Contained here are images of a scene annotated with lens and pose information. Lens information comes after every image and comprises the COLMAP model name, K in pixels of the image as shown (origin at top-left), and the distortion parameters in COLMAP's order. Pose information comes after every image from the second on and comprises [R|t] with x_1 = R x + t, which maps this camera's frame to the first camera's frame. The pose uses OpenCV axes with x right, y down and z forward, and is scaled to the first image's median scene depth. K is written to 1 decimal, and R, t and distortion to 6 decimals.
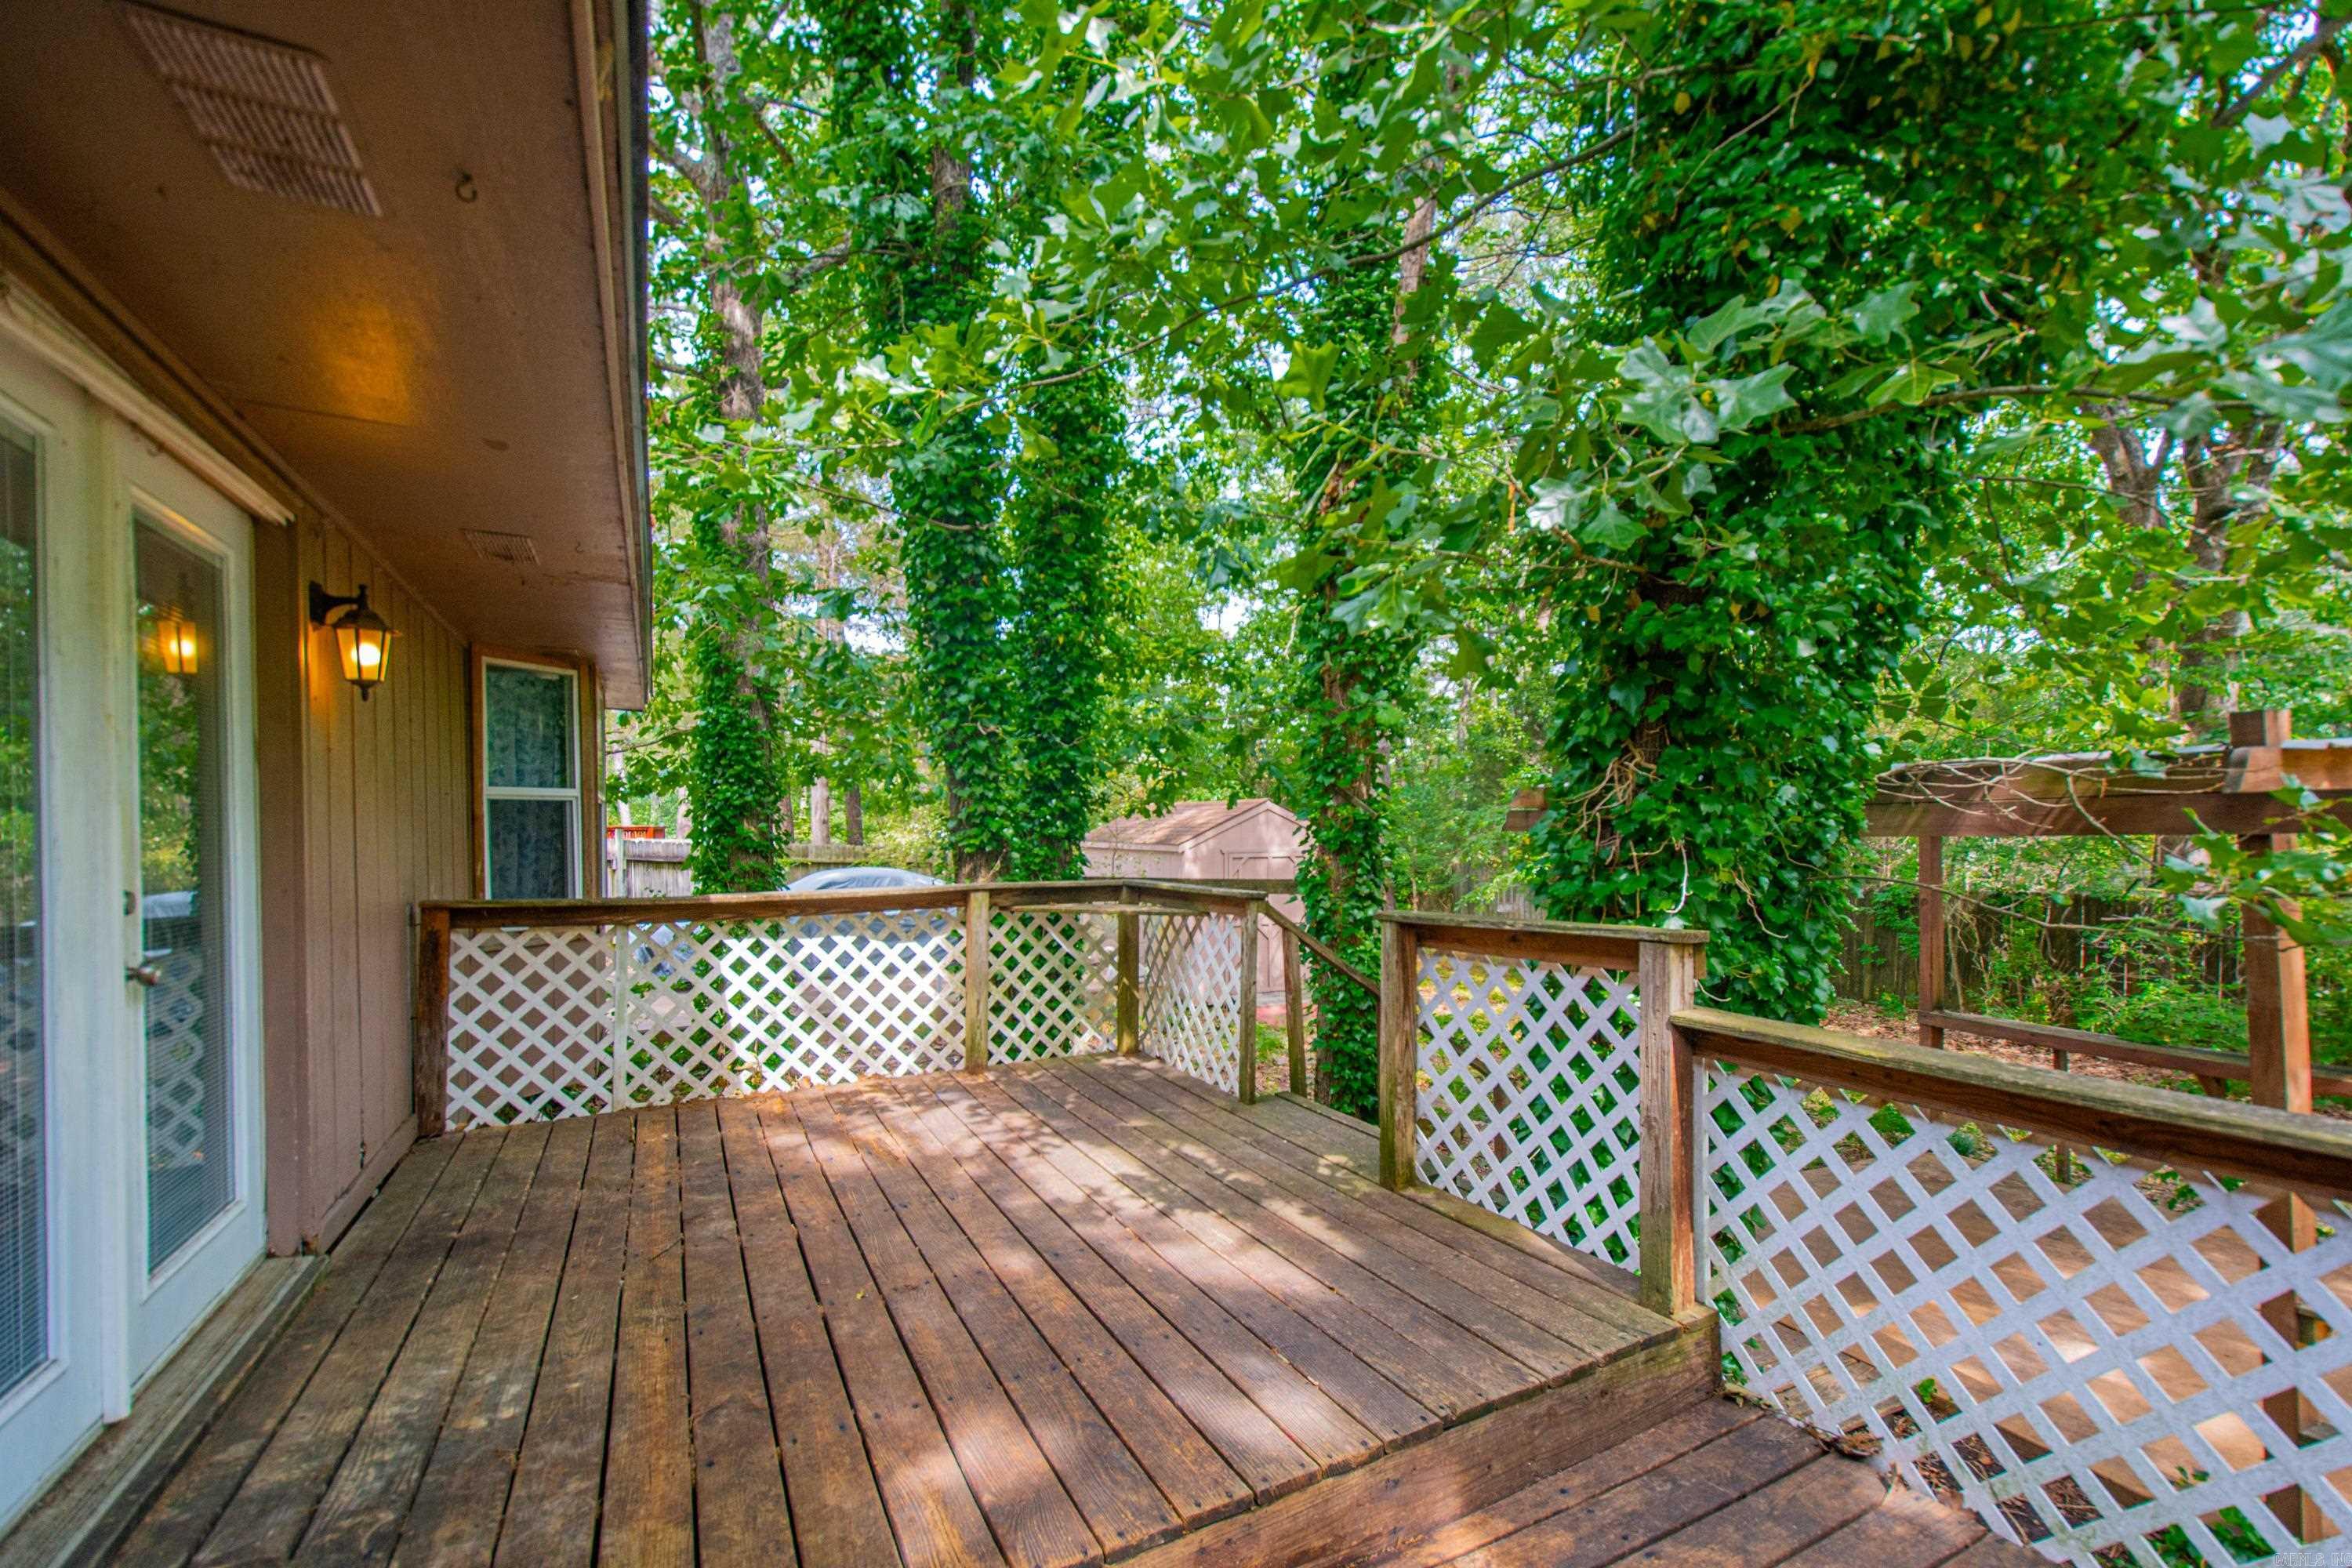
lens RADIAL K [[1056.9, 0, 1227.0], [0, 1056.9, 816.0], [0, 0, 1]] dist [0.023742, -0.009029]
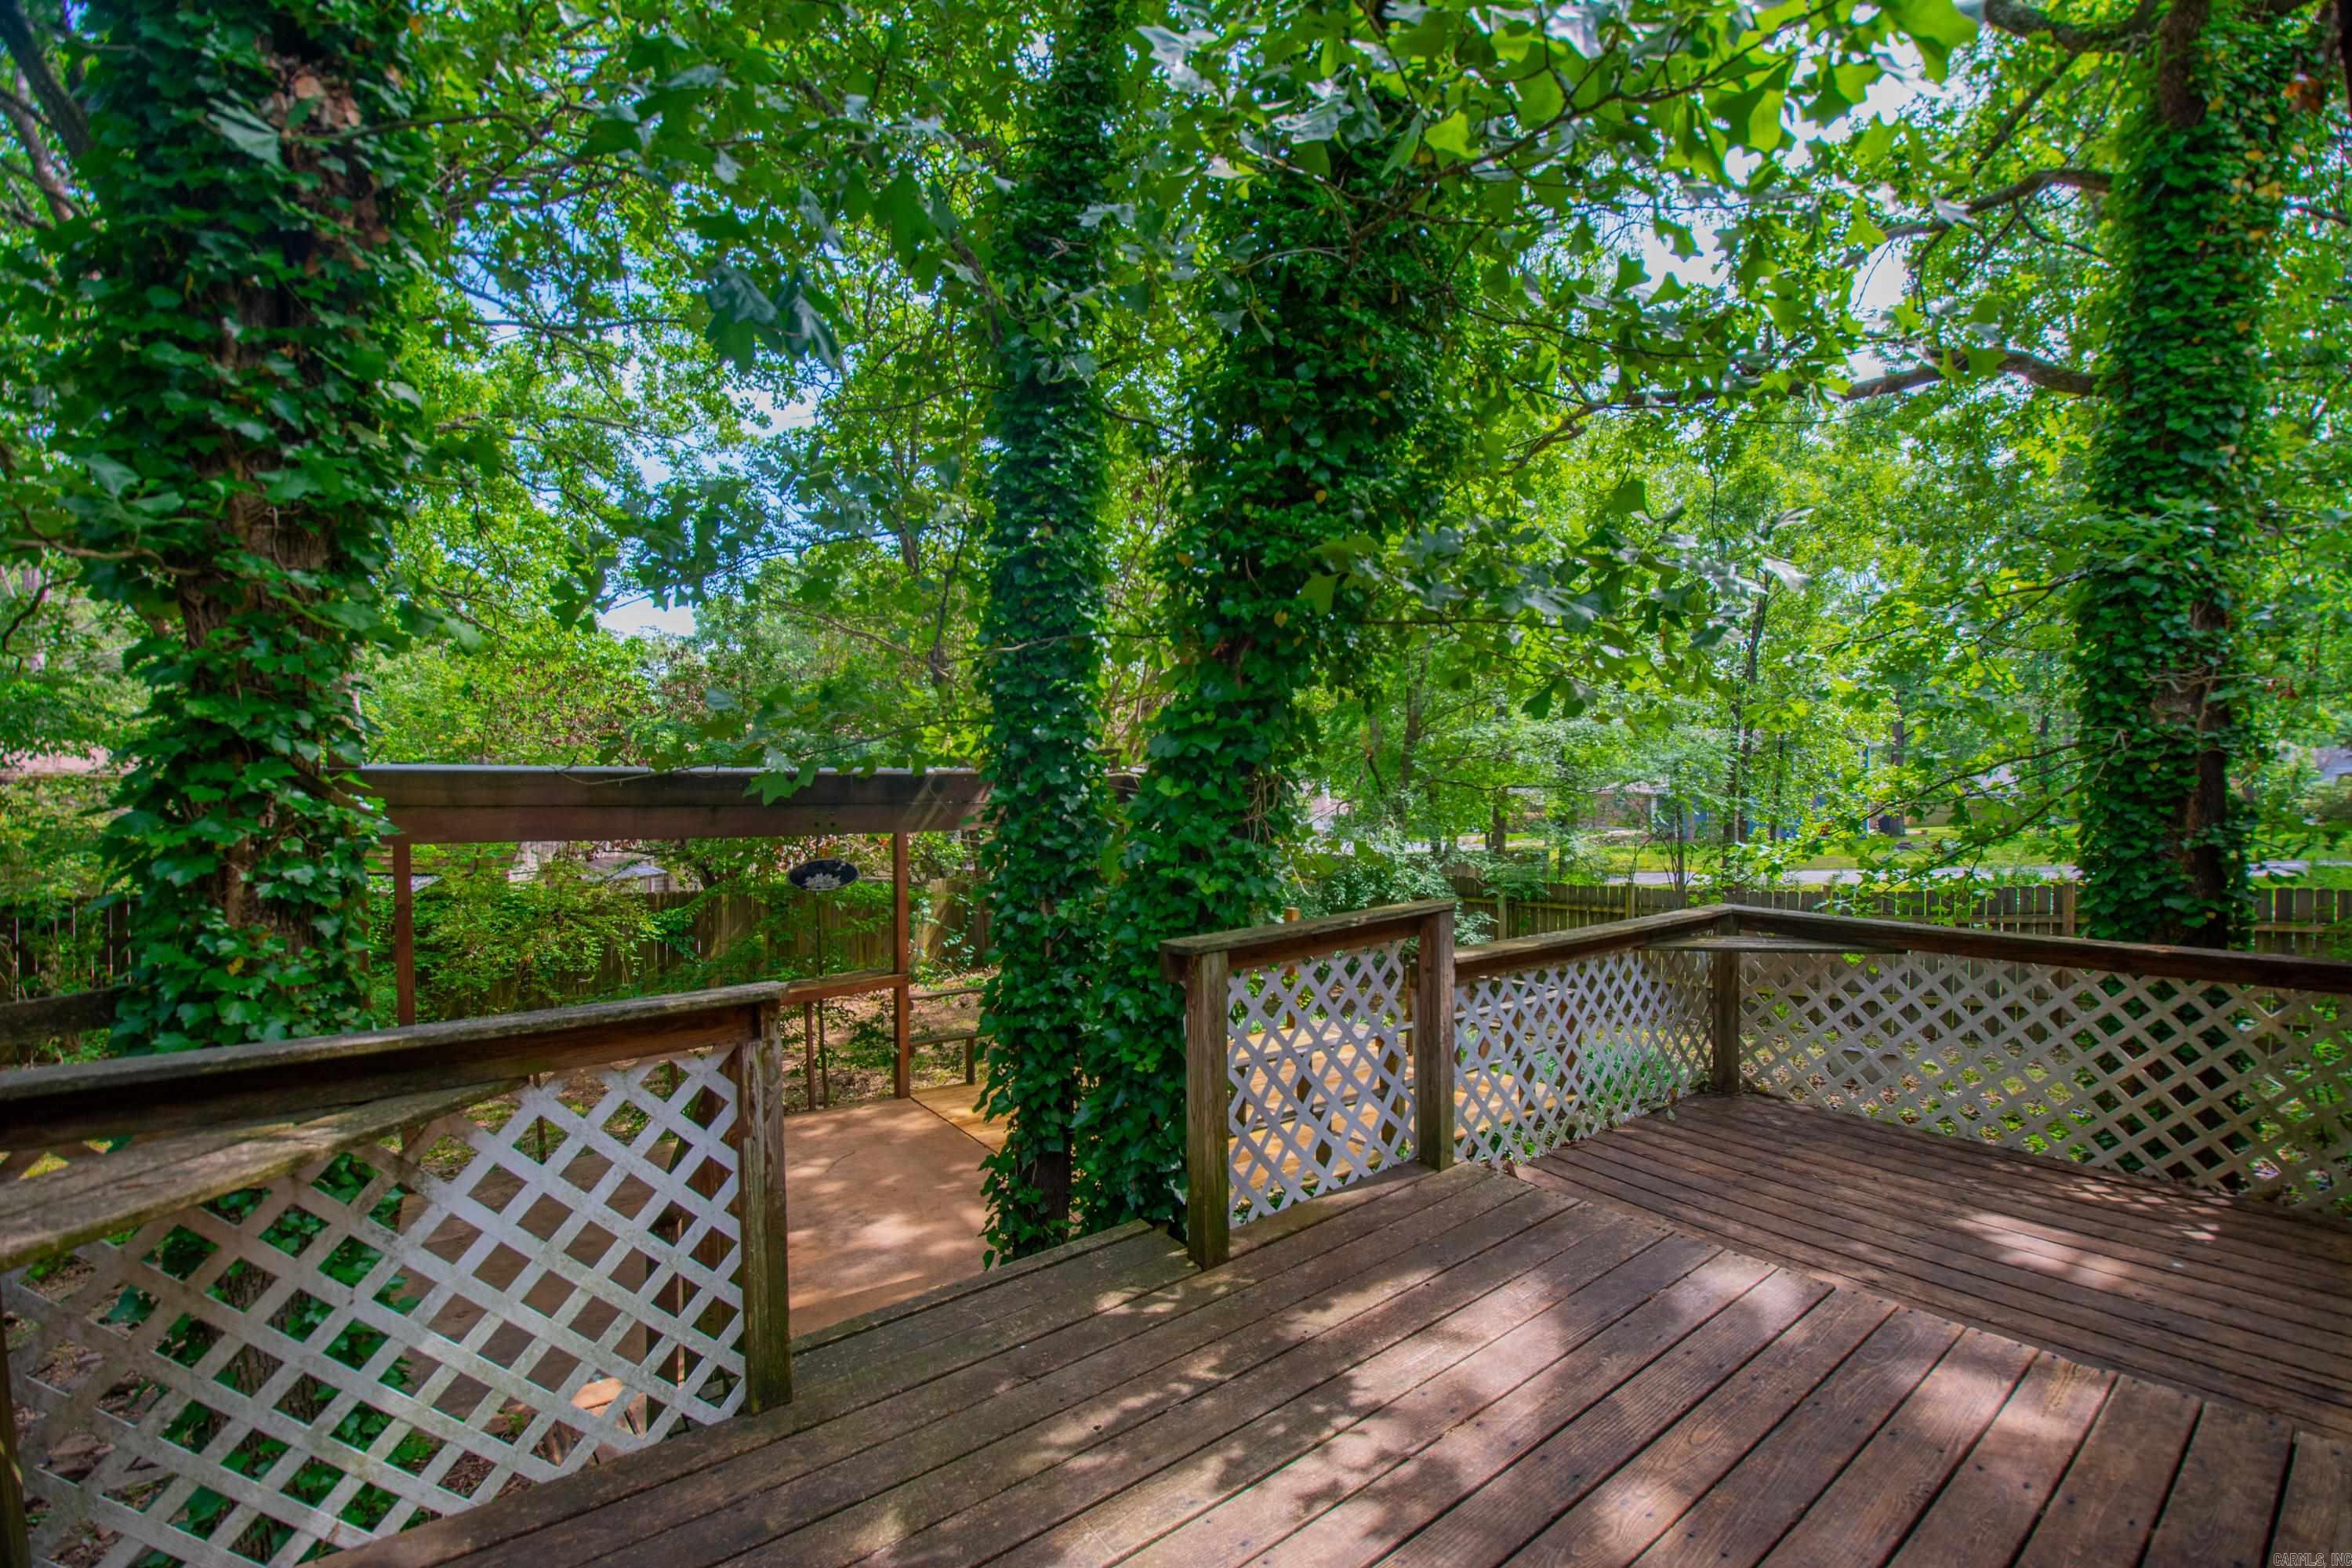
lens RADIAL K [[1041.1, 0, 1218.7], [0, 1041.1, 816.9], [0, 0, 1]] dist [0.020911, -0.008846]
pose [[-0.212473, -0.030476, 0.976692, -0.623477], [-0.024674, 0.999362, 0.025816, -0.035559], [-0.976855, -0.018614, -0.213089, 1.102417]]
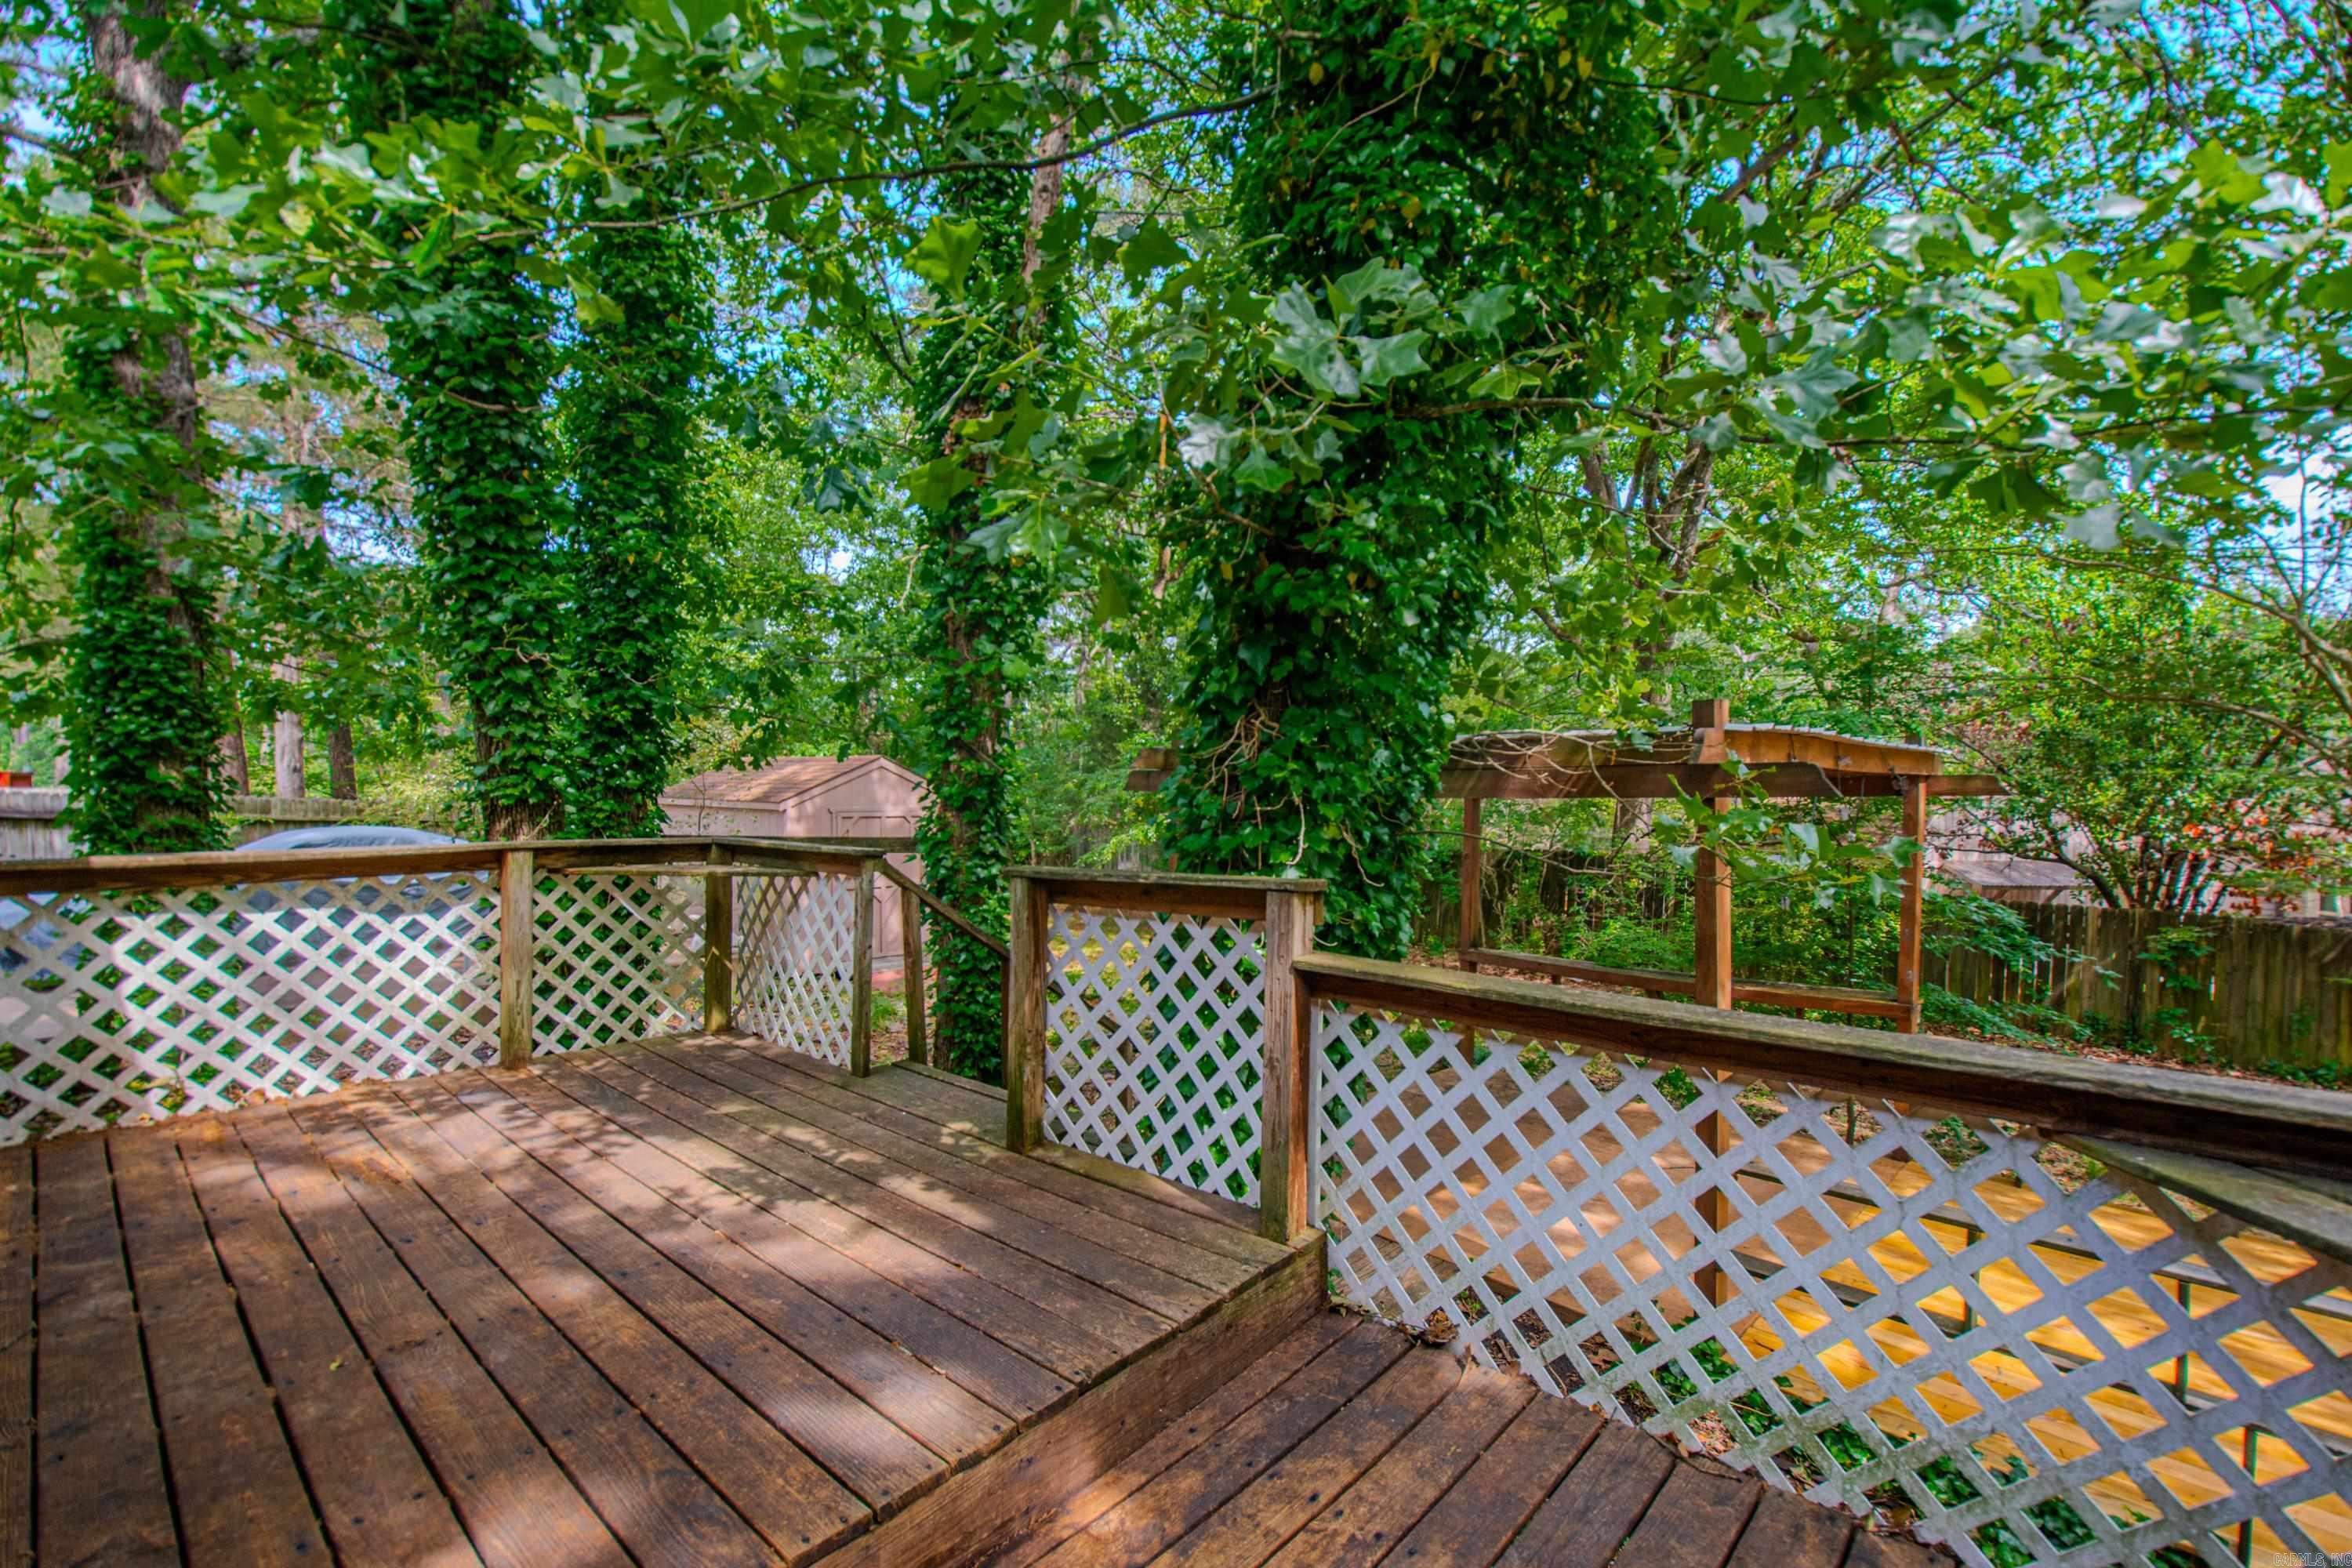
lens RADIAL K [[1041.1, 0, 1218.7], [0, 1041.1, 816.9], [0, 0, 1]] dist [0.020911, -0.008846]
pose [[0.938117, 0.004551, 0.346288, -0.005561], [-0.017029, 0.999310, 0.033001, 0.009932], [-0.345899, -0.036856, 0.937548, 0.048762]]
